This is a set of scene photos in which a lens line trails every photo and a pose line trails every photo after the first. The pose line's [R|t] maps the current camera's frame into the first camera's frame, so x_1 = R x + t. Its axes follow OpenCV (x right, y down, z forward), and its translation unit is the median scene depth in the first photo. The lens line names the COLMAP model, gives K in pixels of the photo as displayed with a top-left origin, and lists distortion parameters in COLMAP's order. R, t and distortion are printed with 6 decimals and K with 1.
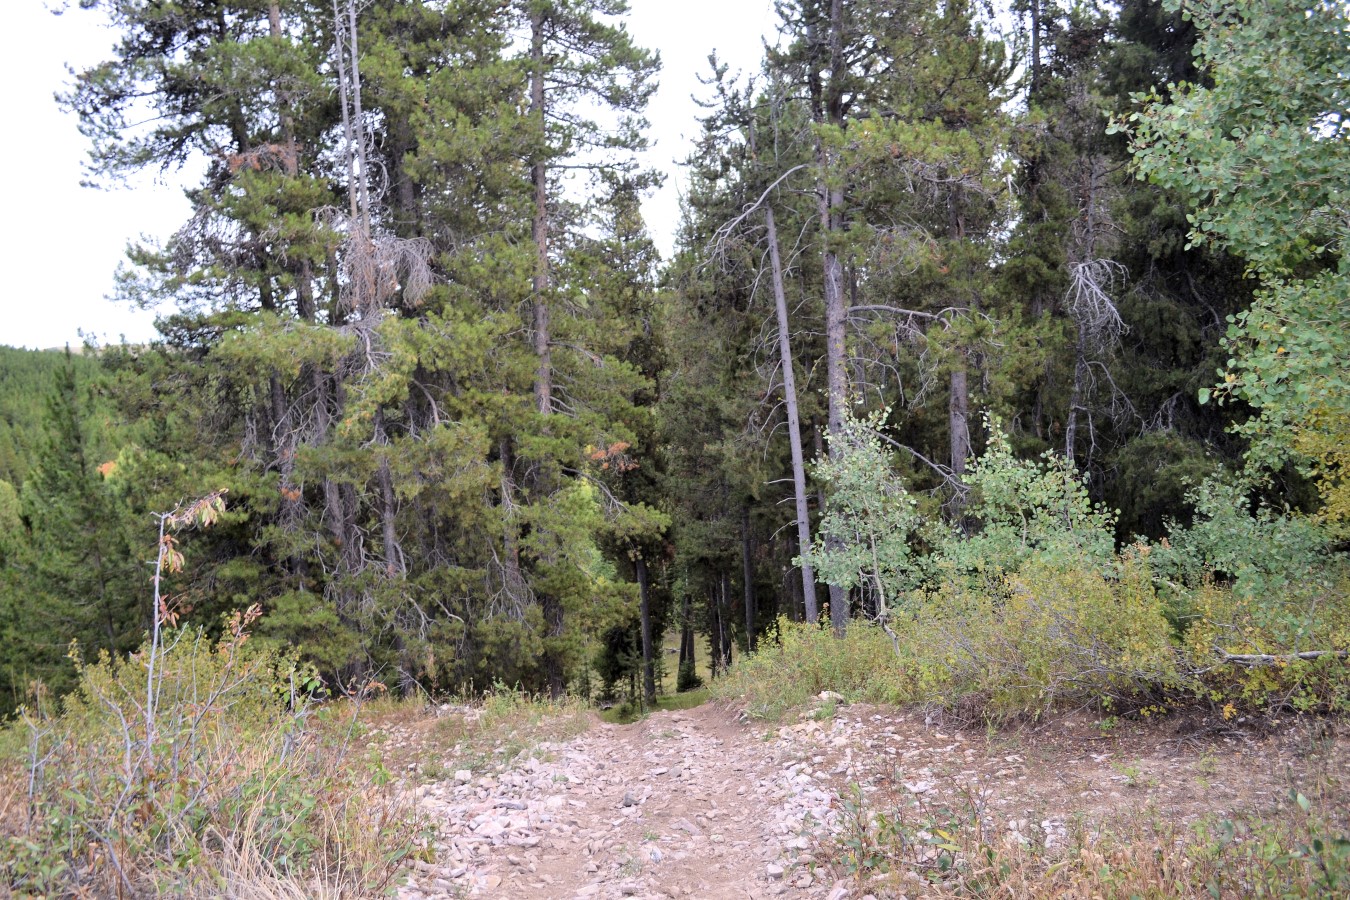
lens RADIAL K [[1139.4, 0, 679.5], [0, 1139.4, 451.7], [0, 0, 1]] dist [-0.079973, 0.009082]
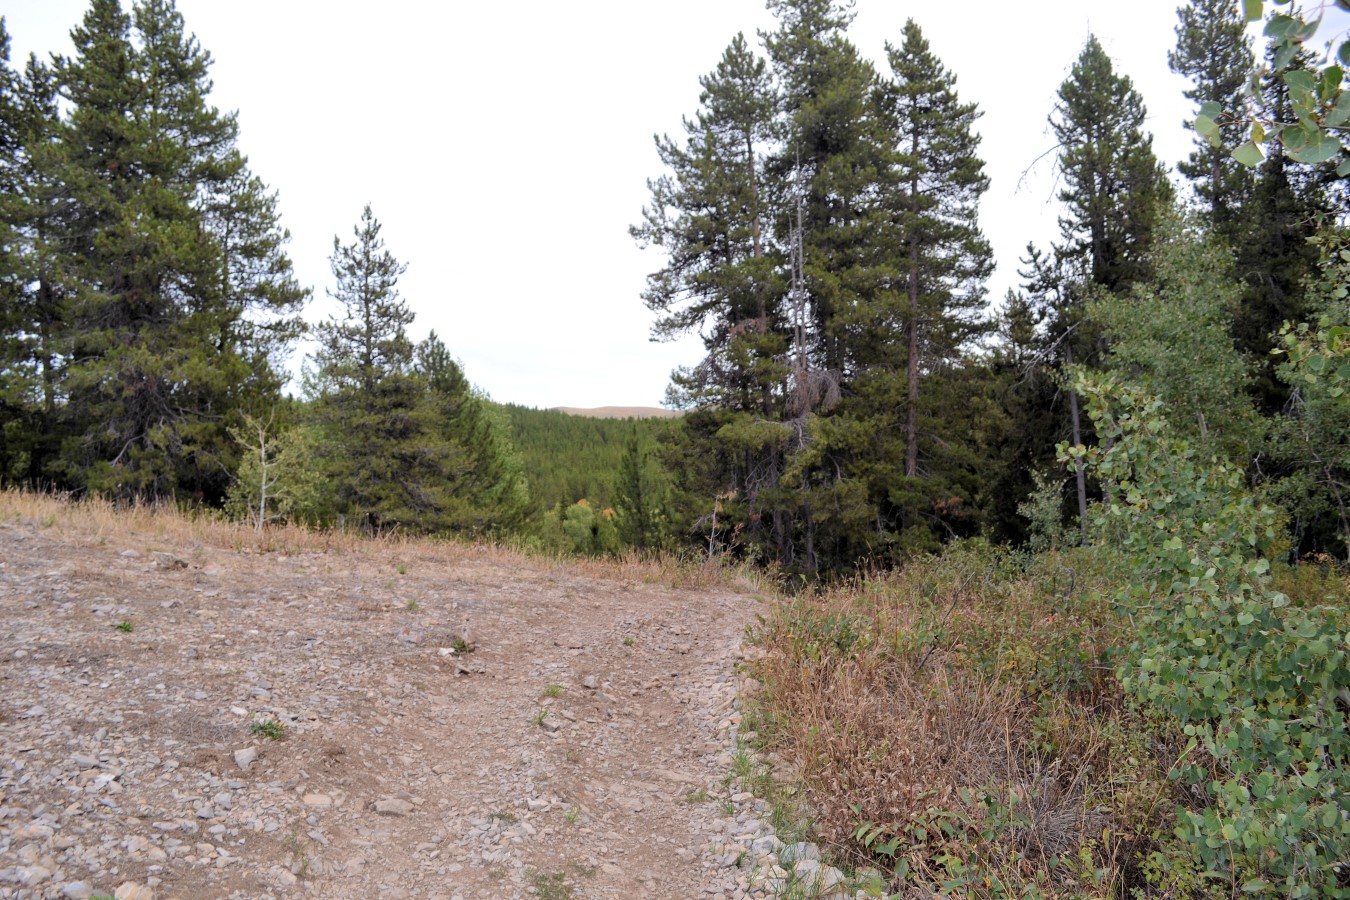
lens RADIAL K [[1139.4, 0, 676.1], [0, 1139.4, 450.5], [0, 0, 1]] dist [-0.079973, 0.009082]
pose [[0.919338, 0.030205, -0.392307, 0.213328], [-0.053912, 0.997315, -0.049551, 0.027030], [0.389757, 0.066704, 0.918499, -0.615363]]
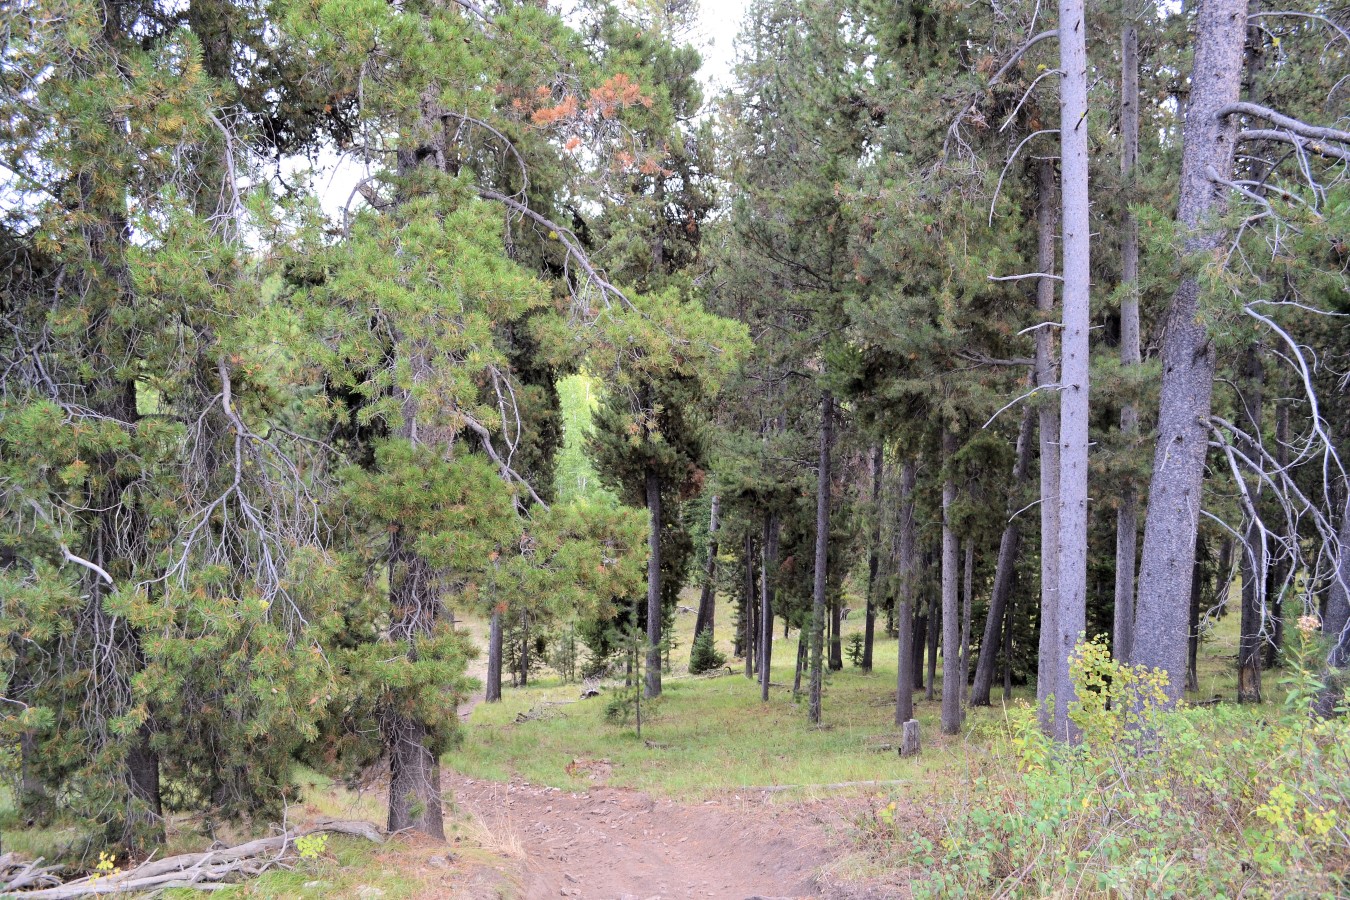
lens RADIAL K [[1139.4, 0, 671.3], [0, 1139.4, 454.2], [0, 0, 1]] dist [-0.079973, 0.009082]
pose [[0.996778, 0.077262, -0.021527, -0.023006], [-0.076110, 0.995845, 0.049994, 0.084445], [0.025301, -0.048194, 0.998518, 0.675218]]
